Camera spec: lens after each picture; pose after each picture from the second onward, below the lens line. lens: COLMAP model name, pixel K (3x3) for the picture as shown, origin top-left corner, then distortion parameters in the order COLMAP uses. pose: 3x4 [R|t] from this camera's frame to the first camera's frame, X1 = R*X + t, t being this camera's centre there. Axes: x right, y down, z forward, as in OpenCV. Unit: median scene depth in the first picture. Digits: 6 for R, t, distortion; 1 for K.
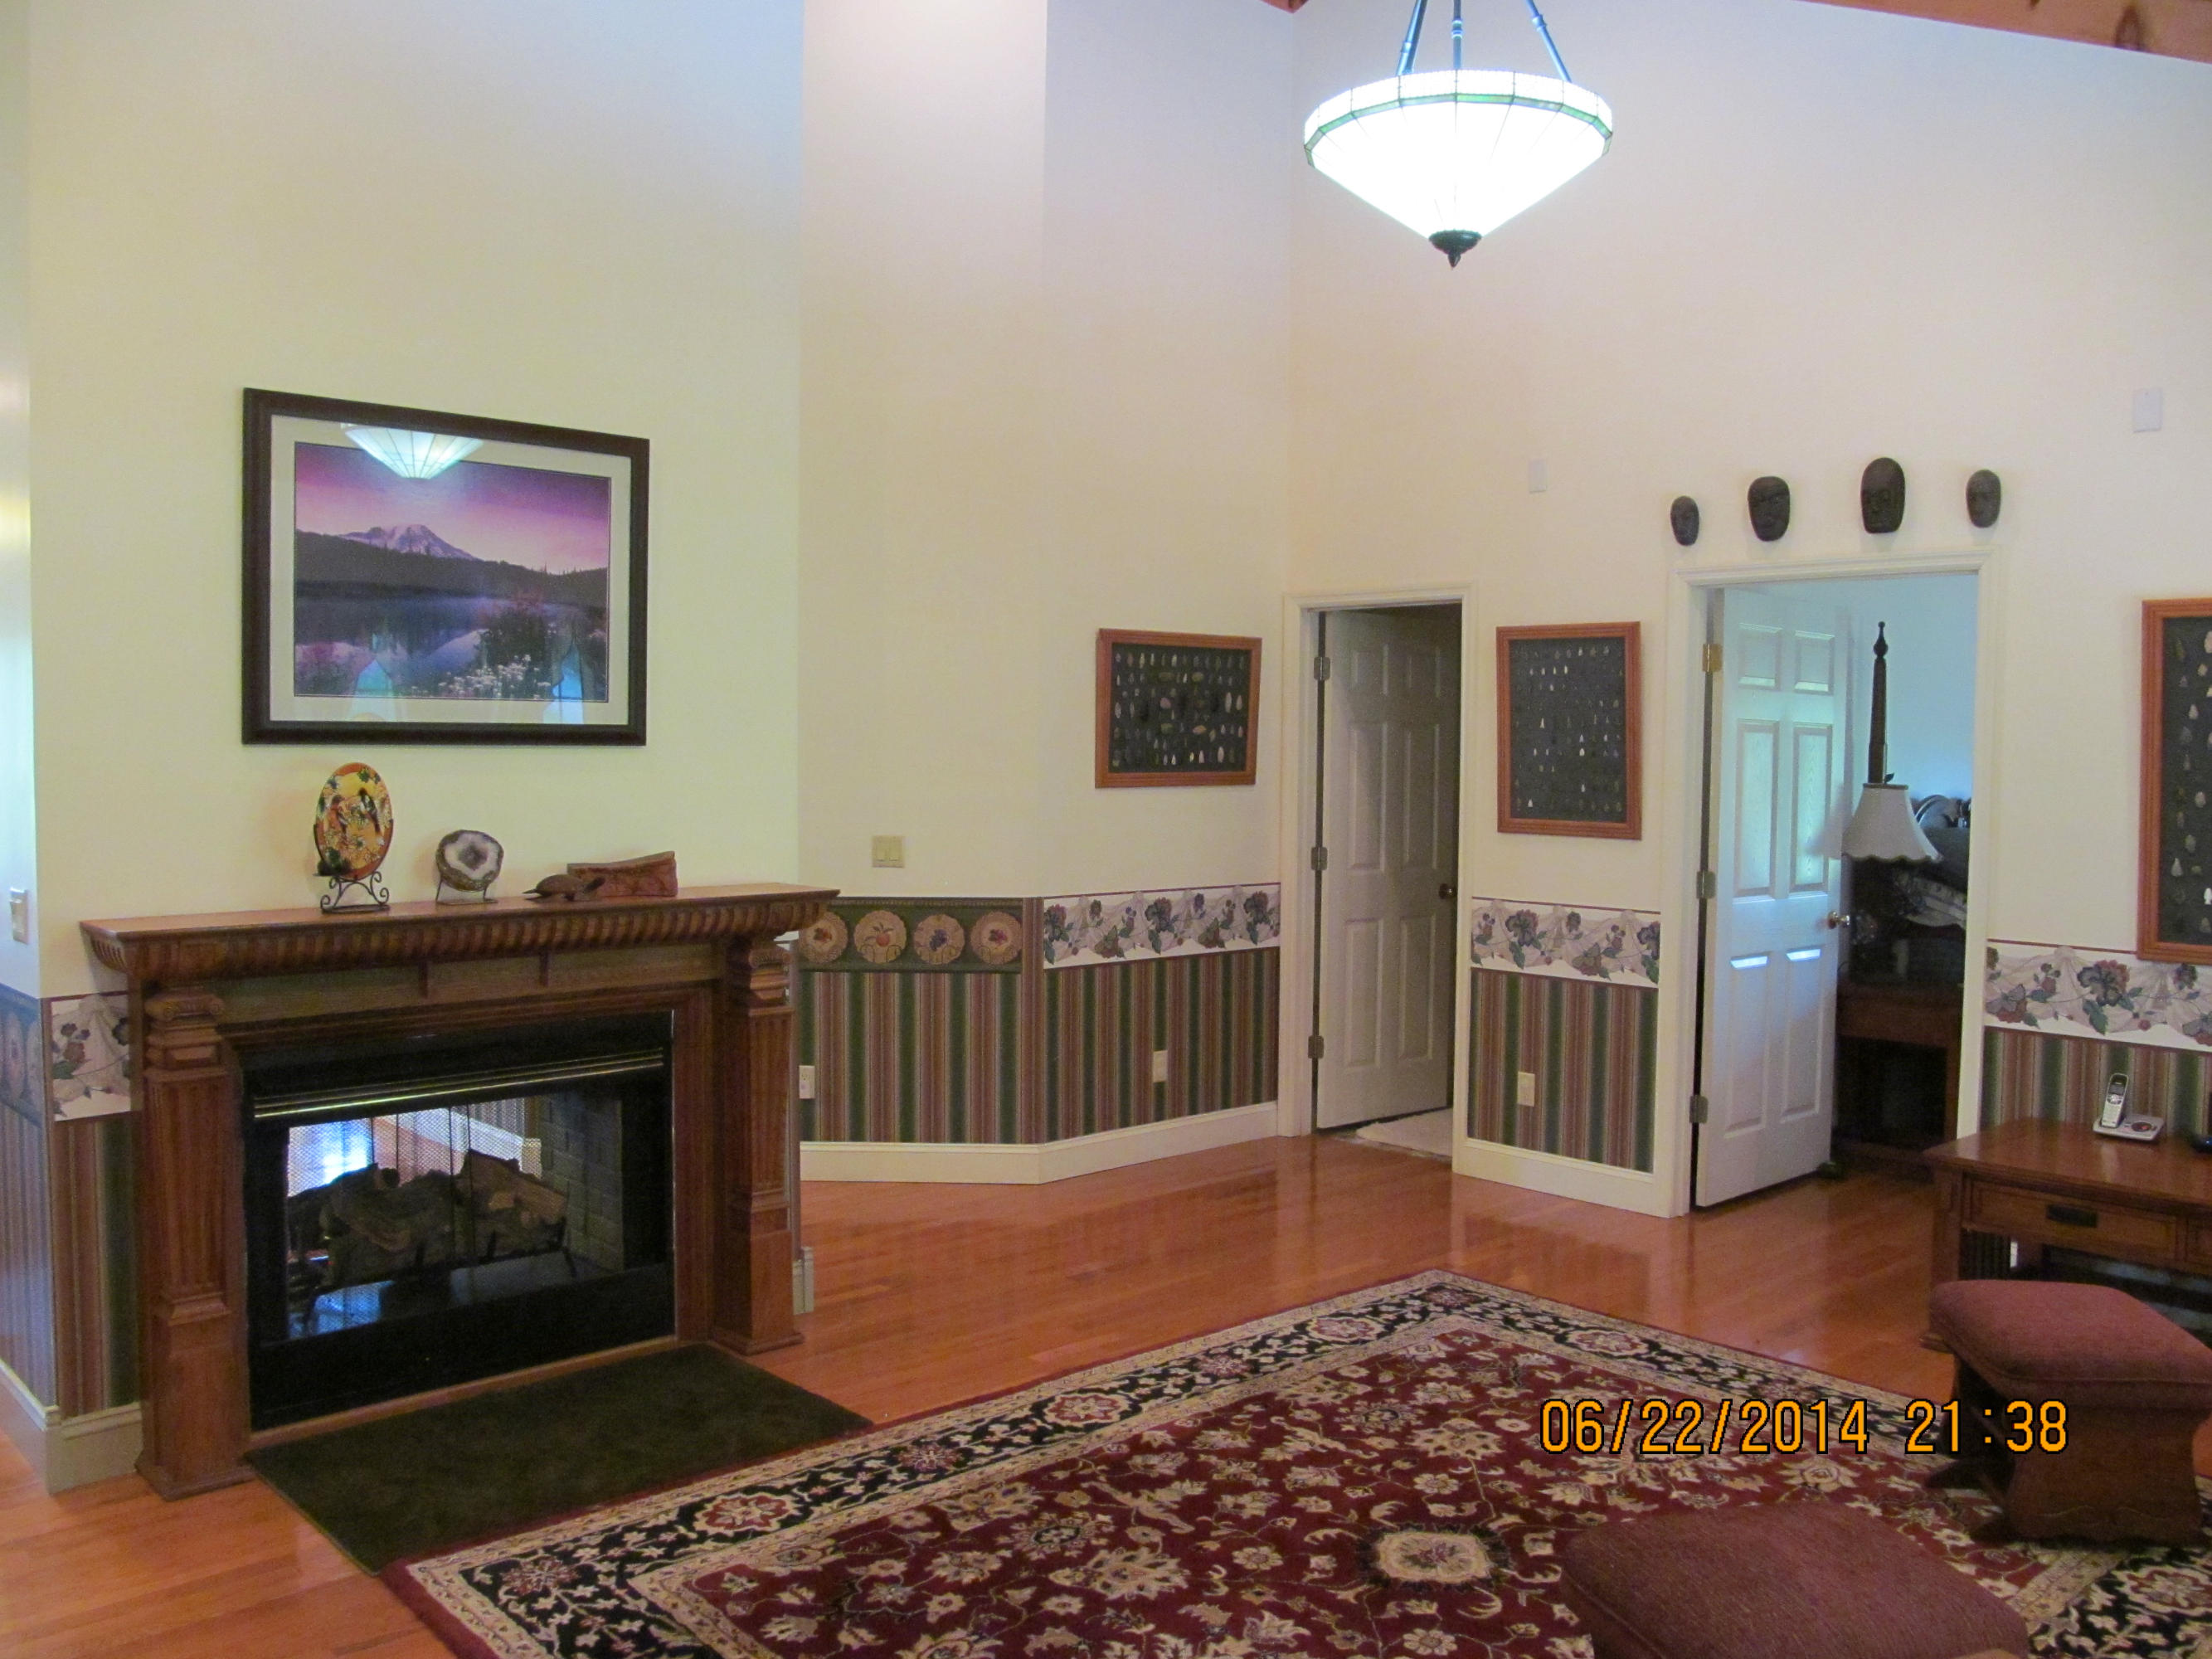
lens RADIAL K [[1866.6, 0, 1136.7], [0, 1866.6, 832.2], [0, 0, 1]] dist [-0.066109, 0.048829]
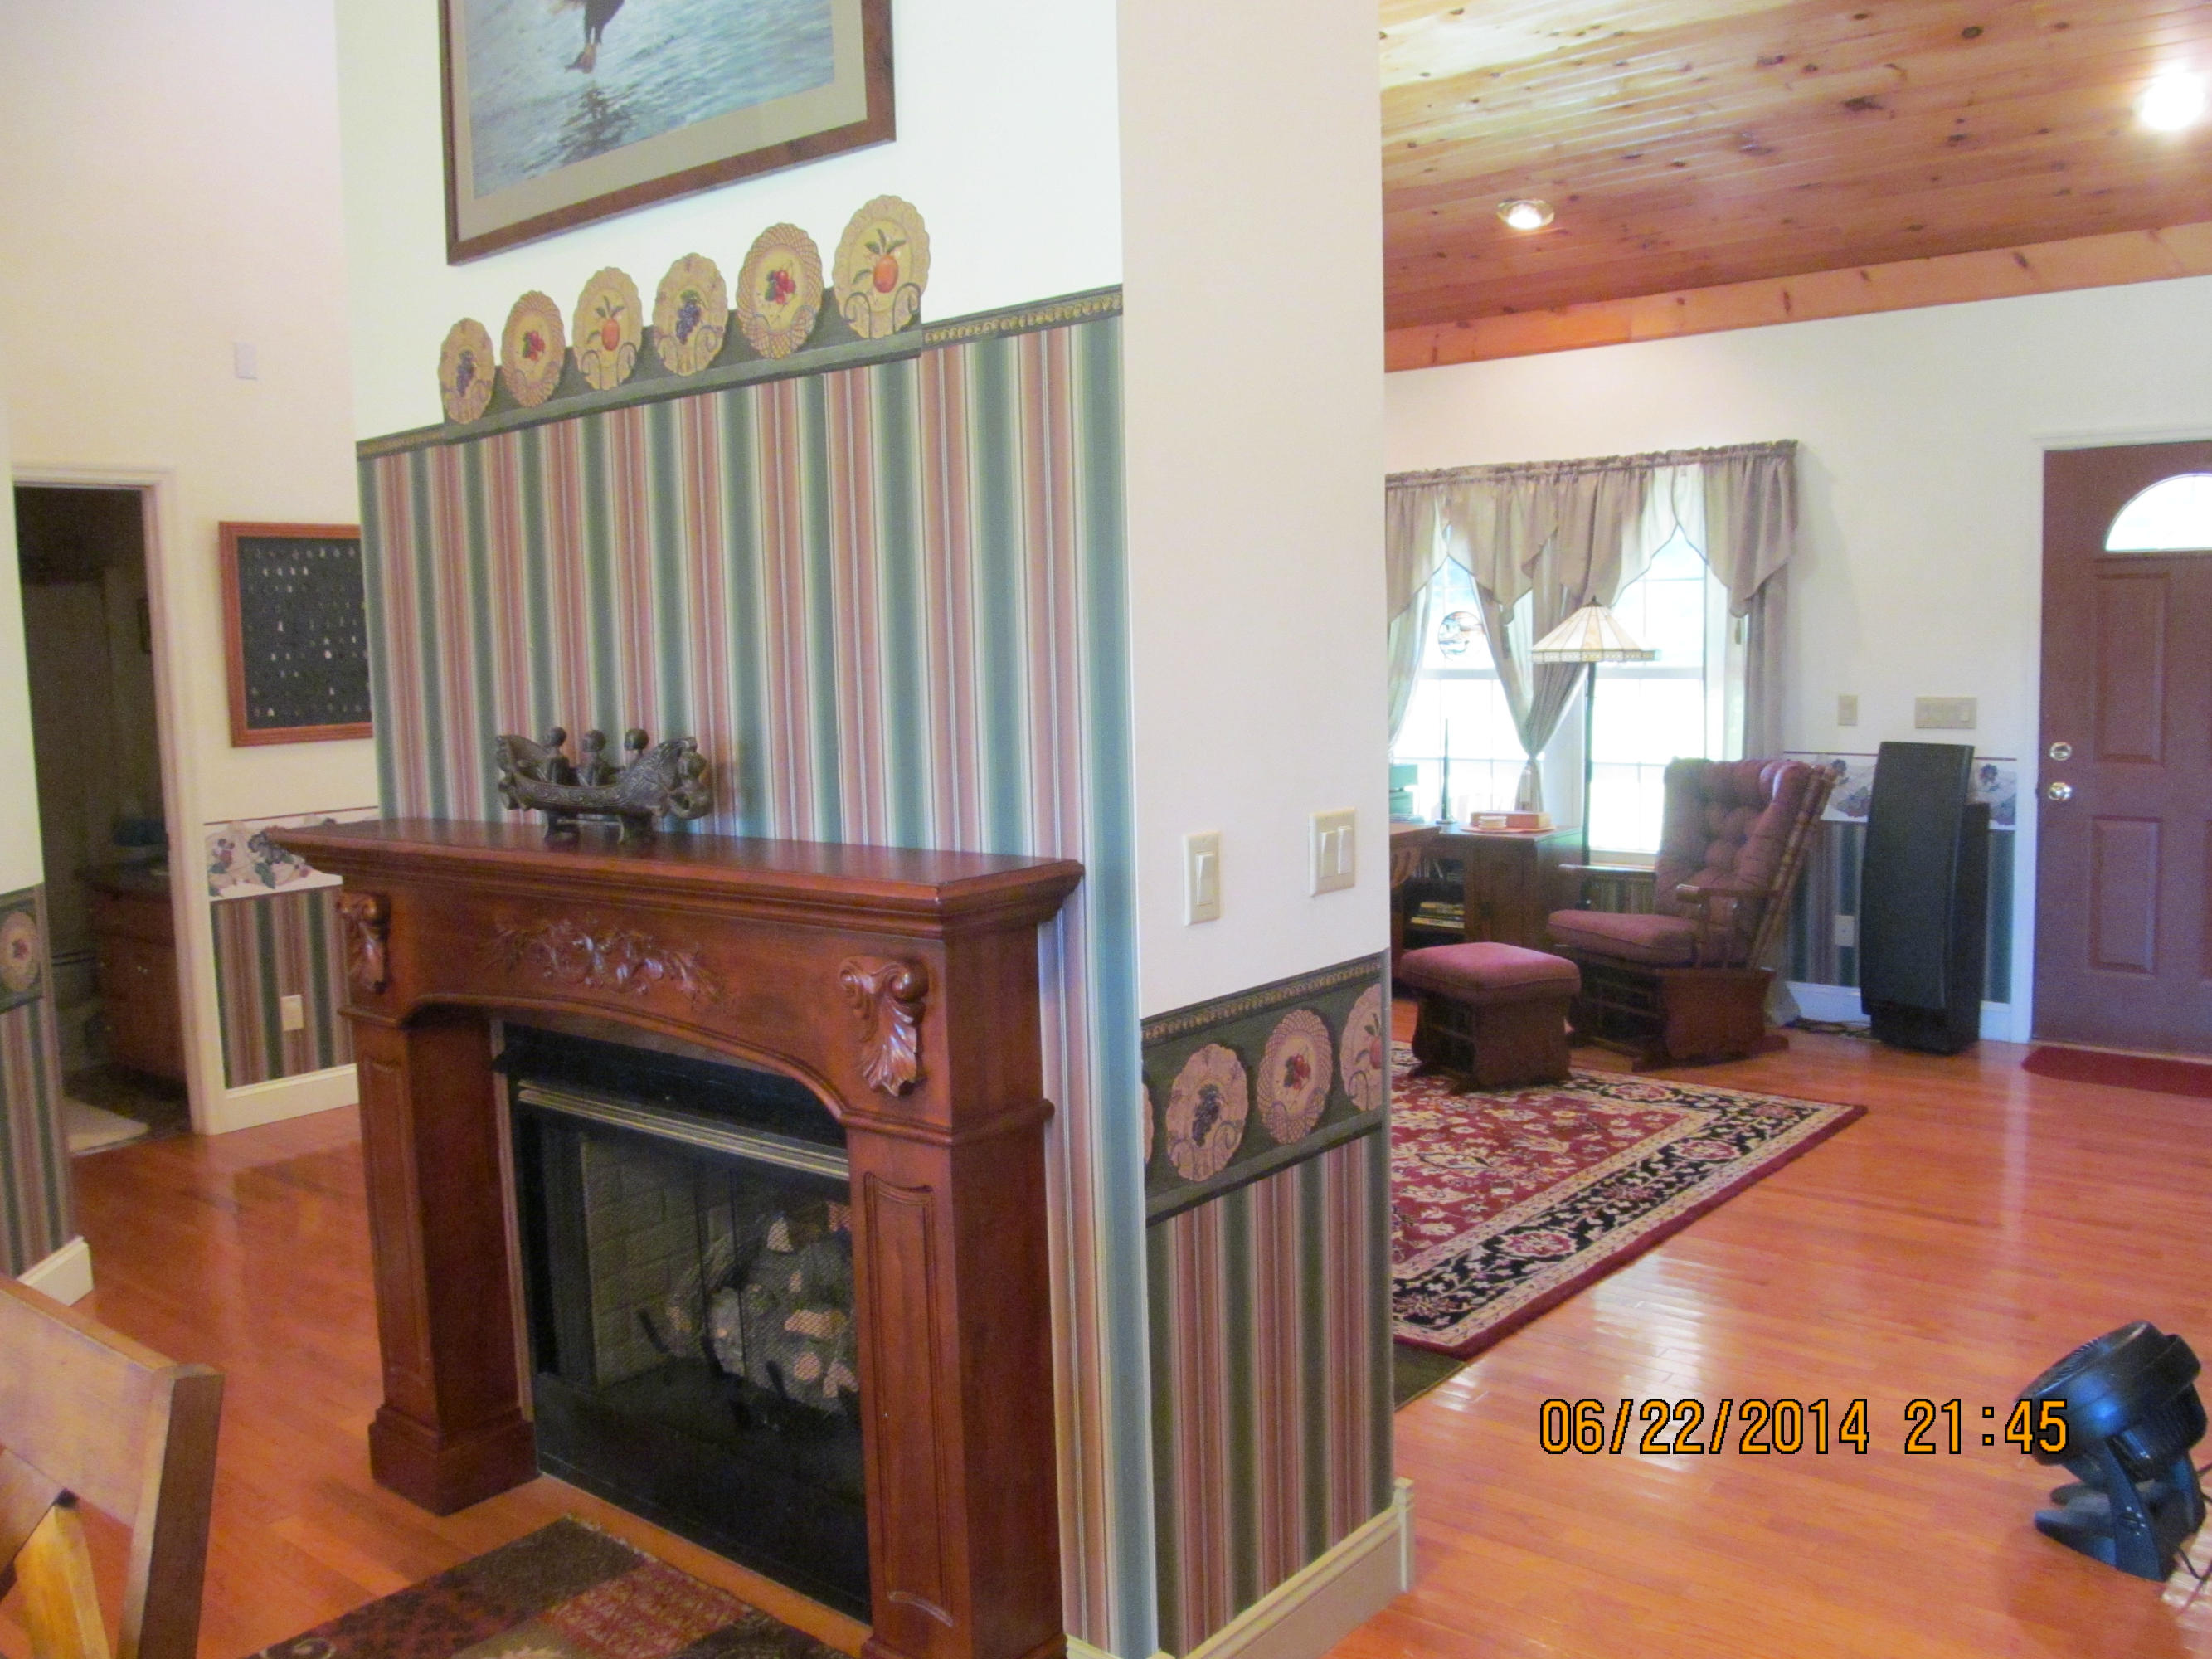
lens RADIAL K [[1866.6, 0, 1088.1], [0, 1866.6, 813.6], [0, 0, 1]] dist [-0.066109, 0.048829]
pose [[-0.108027, -0.117795, 0.987145, -0.758109], [0.077357, 0.988949, 0.126475, -0.050579], [-0.991134, 0.090025, -0.097721, 0.679177]]
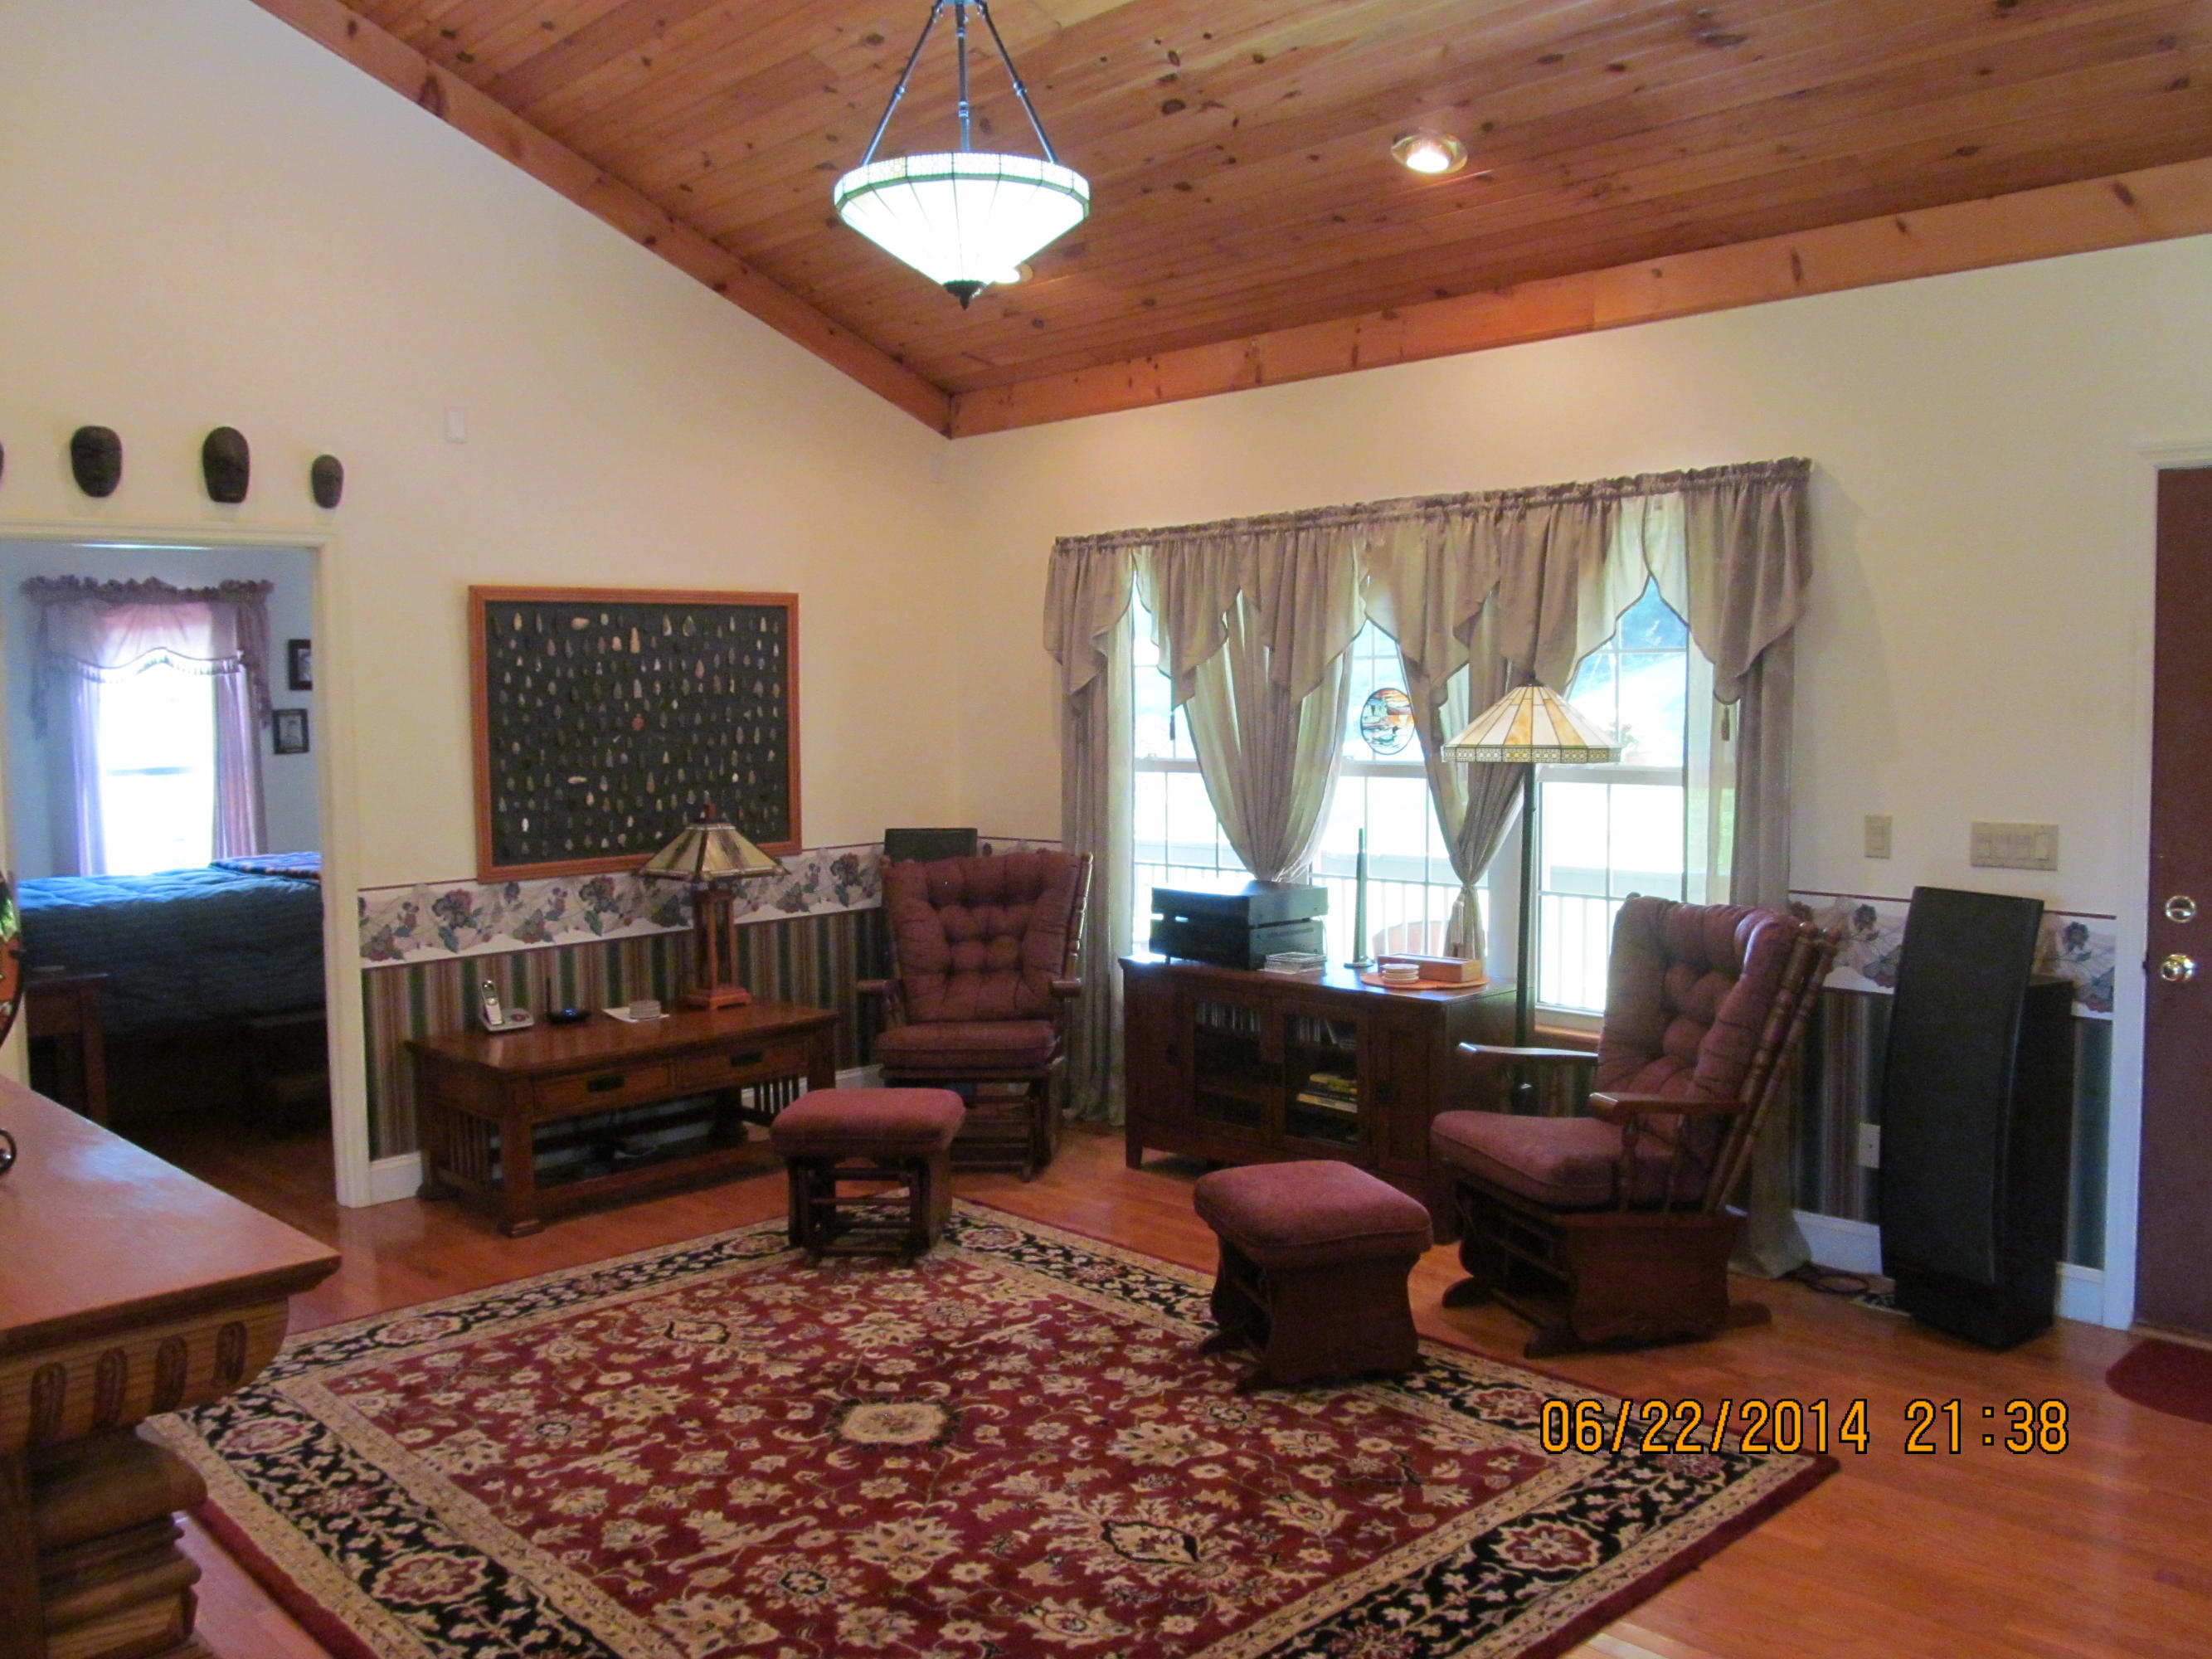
lens RADIAL K [[1866.6, 0, 1121.2], [0, 1866.6, 826.7], [0, 0, 1]] dist [-0.066109, 0.048829]
pose [[-0.023351, -0.085397, 0.996073, -0.743011], [0.069286, 0.993811, 0.086827, -0.049480], [-0.997324, 0.071041, -0.017289, 0.666562]]
